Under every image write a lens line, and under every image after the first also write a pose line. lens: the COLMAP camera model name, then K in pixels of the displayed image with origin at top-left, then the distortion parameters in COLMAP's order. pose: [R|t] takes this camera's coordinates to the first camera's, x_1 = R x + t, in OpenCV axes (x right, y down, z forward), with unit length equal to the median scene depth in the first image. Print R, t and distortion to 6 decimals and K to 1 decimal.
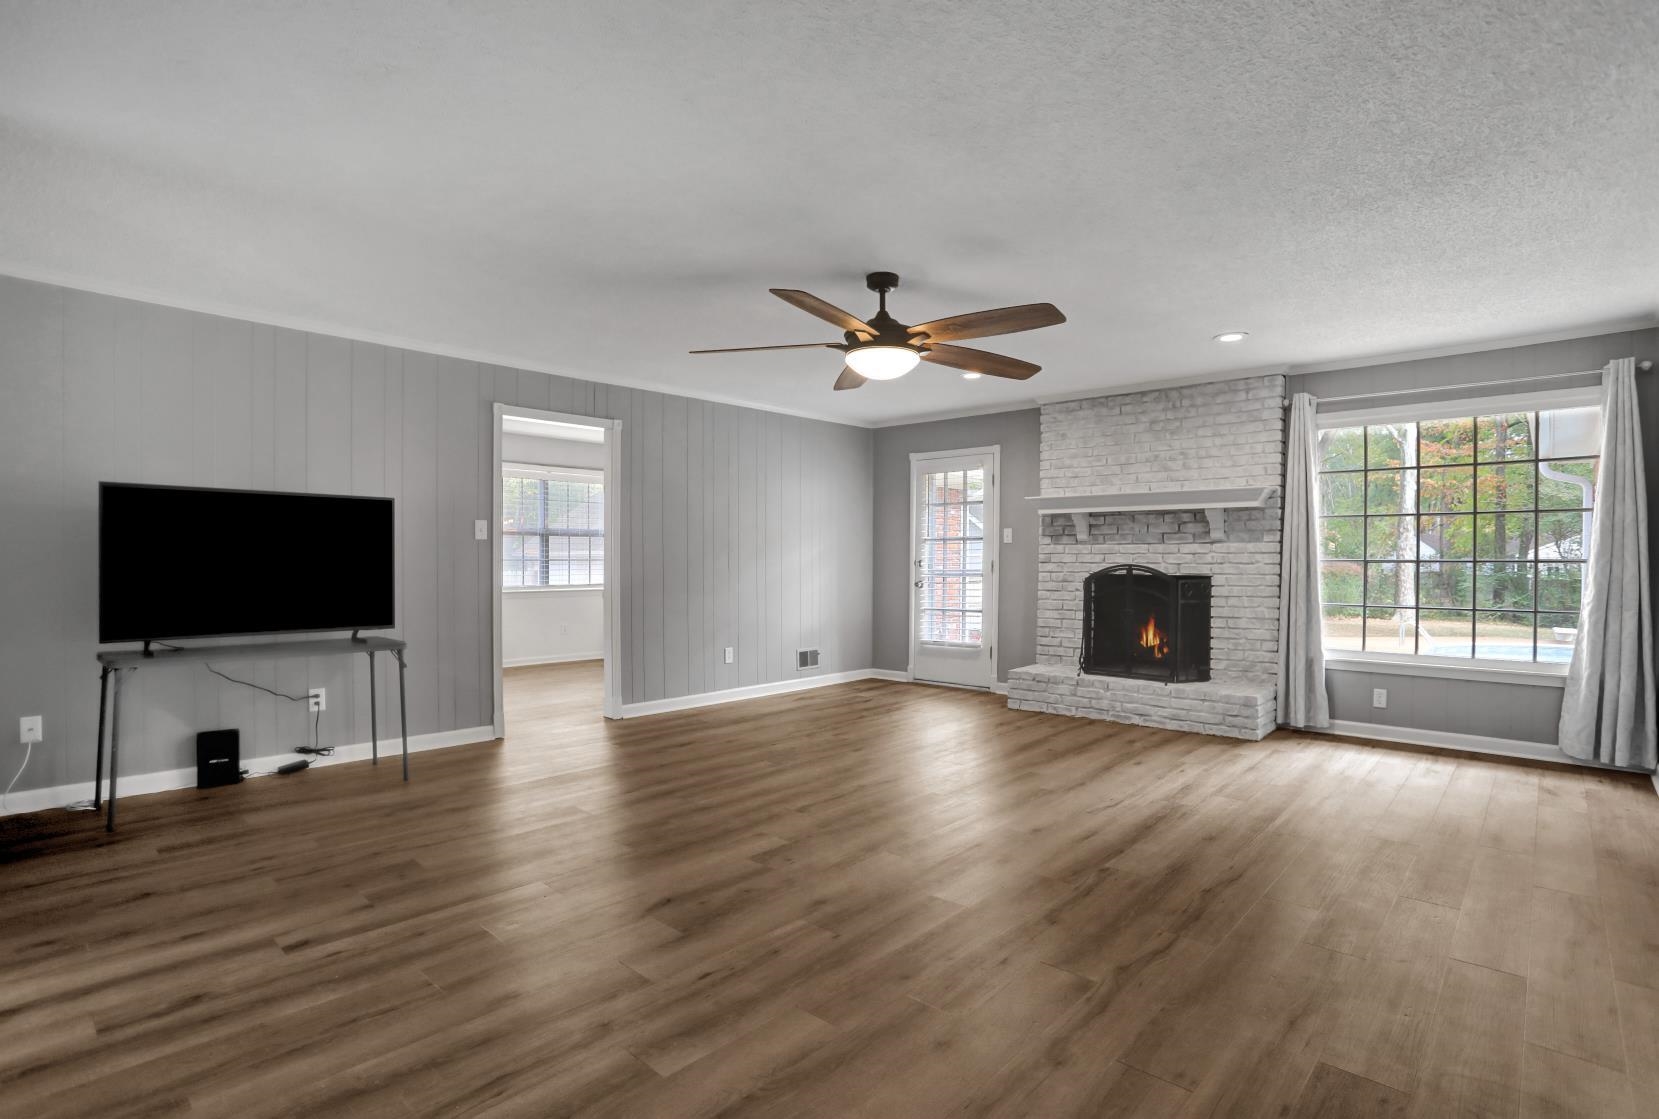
lens RADIAL K [[829.2, 0, 829.5], [0, 829.2, 559.5], [0, 0, 1]] dist [-0.060677, 0.001570]
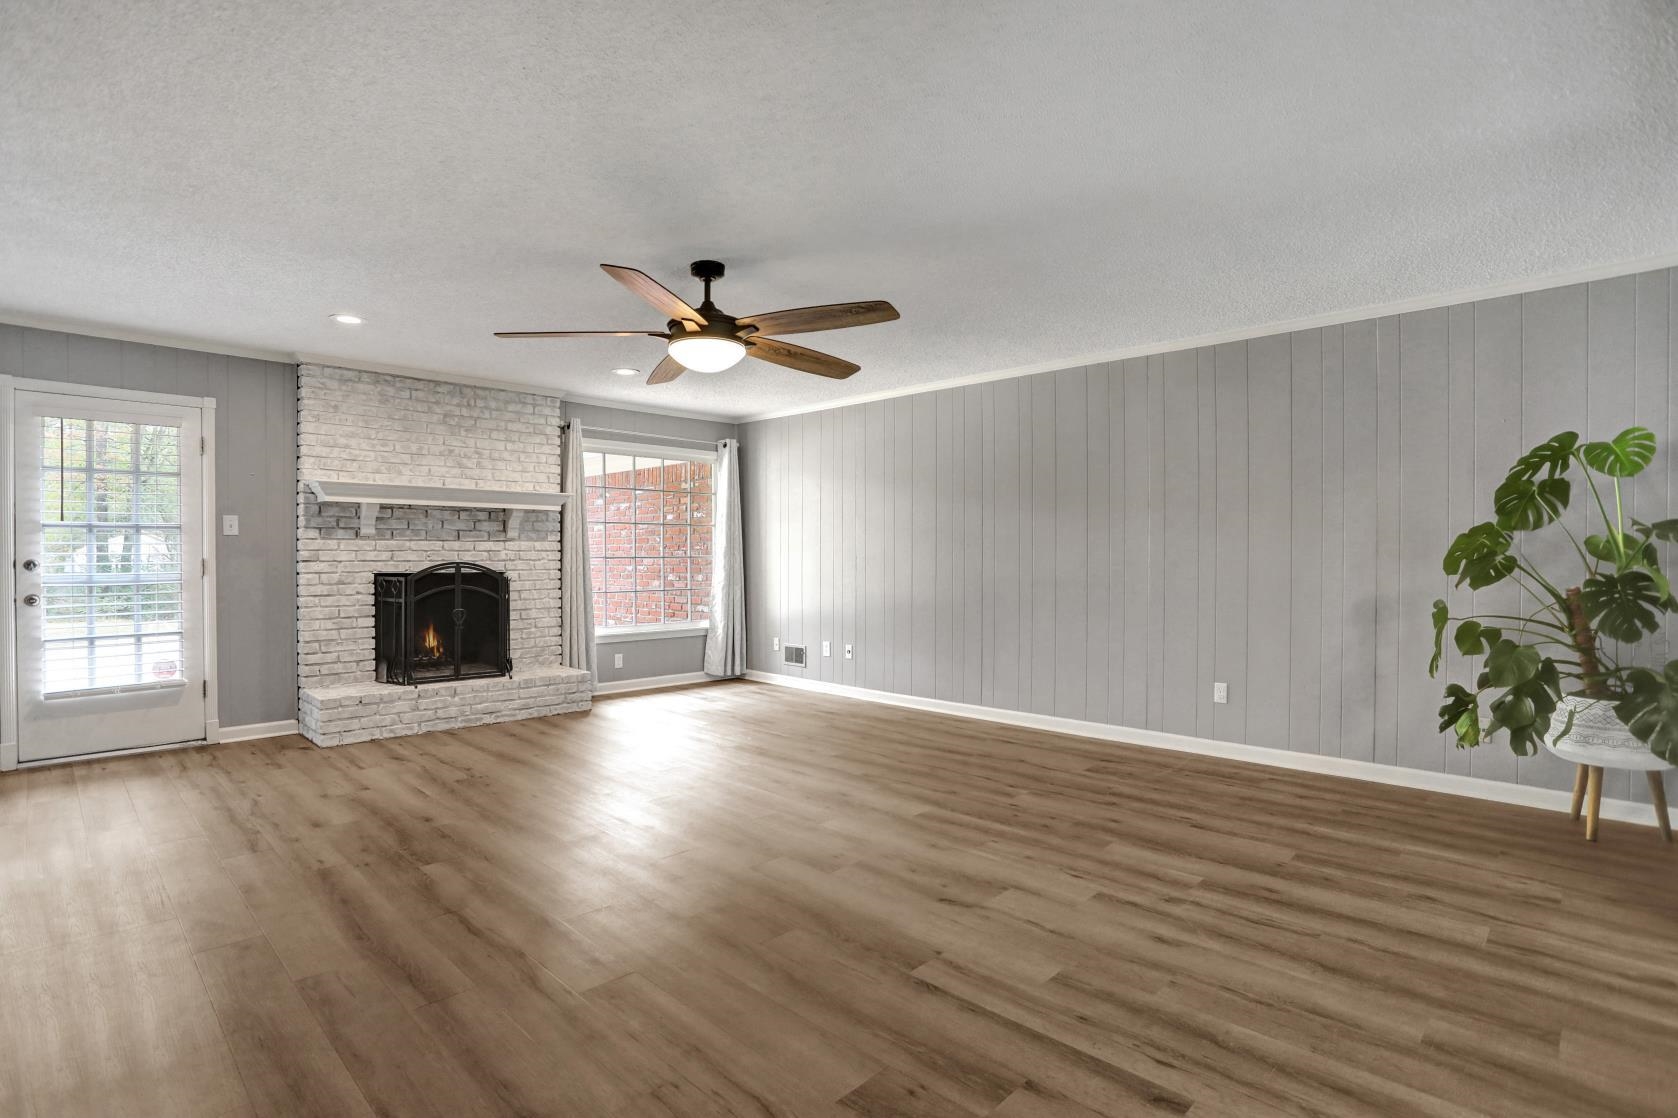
lens RADIAL K [[815.3, 0, 853.4], [0, 815.3, 560.1], [0, 0, 1]] dist [-0.060441, 0.000485]
pose [[0.010455, -0.010222, 0.999893, -0.573772], [-0.000034, 0.999948, 0.010223, -0.006163], [-0.999945, -0.000141, 0.010454, 0.532265]]
